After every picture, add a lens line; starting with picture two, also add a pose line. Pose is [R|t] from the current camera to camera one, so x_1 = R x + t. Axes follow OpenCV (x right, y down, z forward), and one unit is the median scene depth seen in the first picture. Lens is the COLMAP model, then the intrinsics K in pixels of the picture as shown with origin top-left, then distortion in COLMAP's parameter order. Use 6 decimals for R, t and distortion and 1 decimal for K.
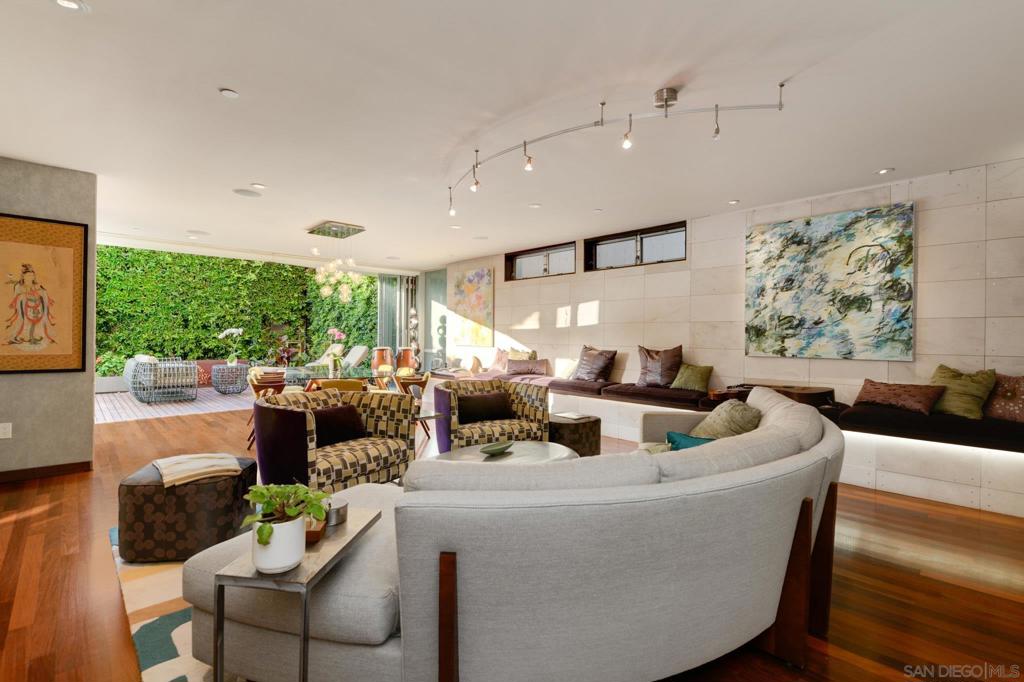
lens RADIAL K [[474.1, 0, 503.7], [0, 474.1, 337.4], [0, 0, 1]] dist [-0.000567, -0.001544]
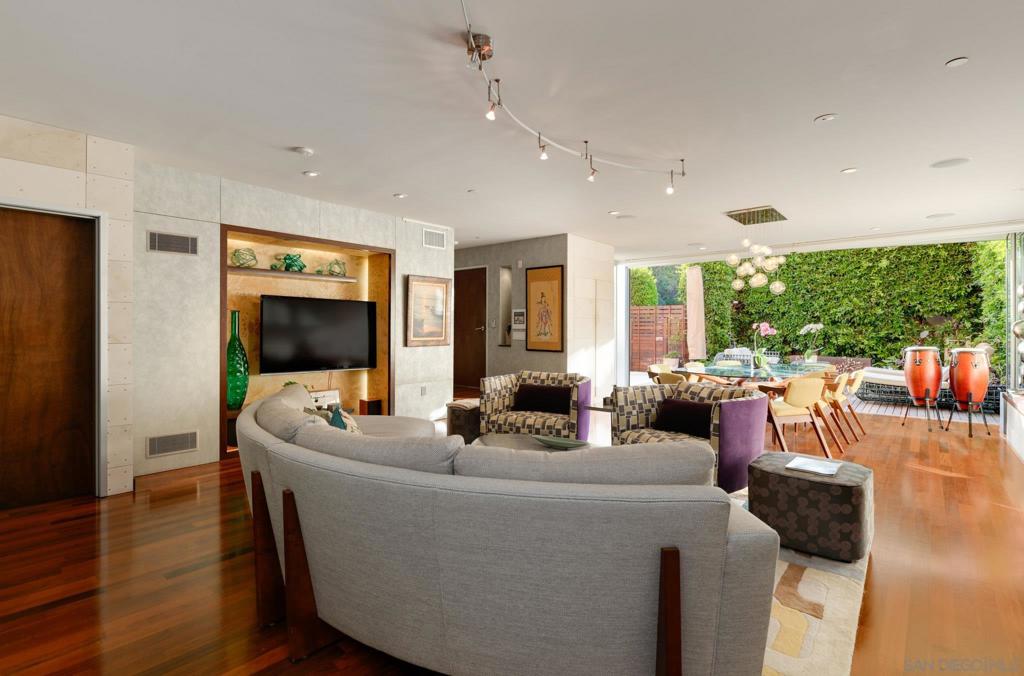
lens RADIAL K [[474.1, 0, 505.3], [0, 474.1, 332.8], [0, 0, 1]] dist [-0.000567, -0.001544]
pose [[0.111623, -0.000752, -0.993750, 0.280058], [-0.002092, 0.999997, -0.000992, 0.001545], [0.993748, 0.002189, 0.111621, 0.226756]]
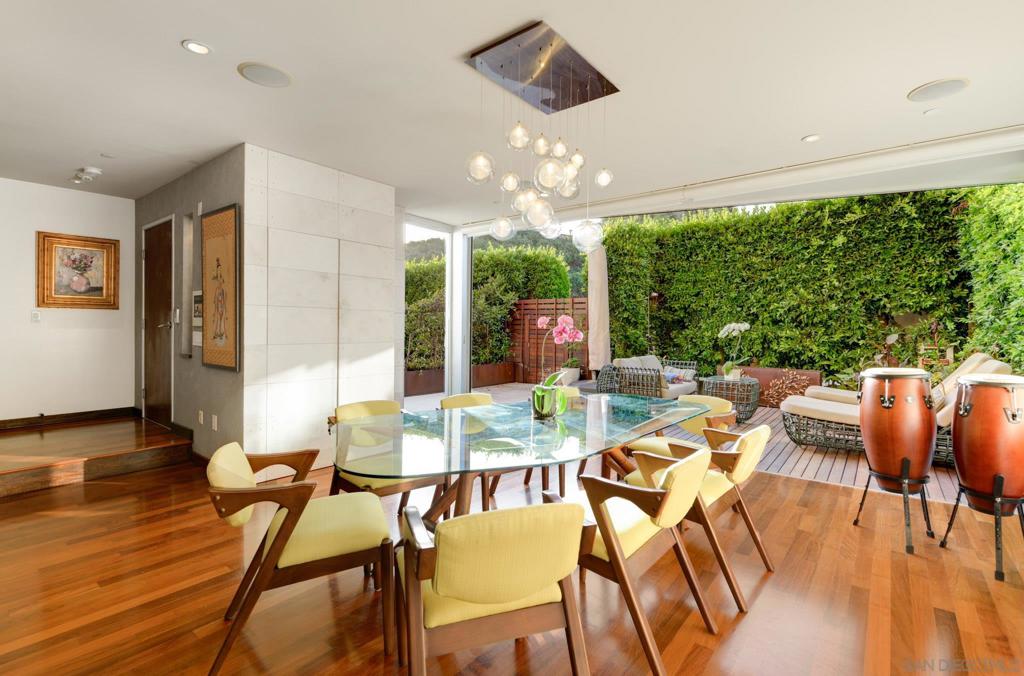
lens RADIAL K [[474.1, 0, 510.4], [0, 474.1, 337.7], [0, 0, 1]] dist [-0.000567, -0.001544]
pose [[0.165087, 0.011343, -0.986214, 0.024066], [-0.008938, 0.999910, 0.010005, -0.001596], [0.986239, 0.007163, 0.165173, 0.501004]]
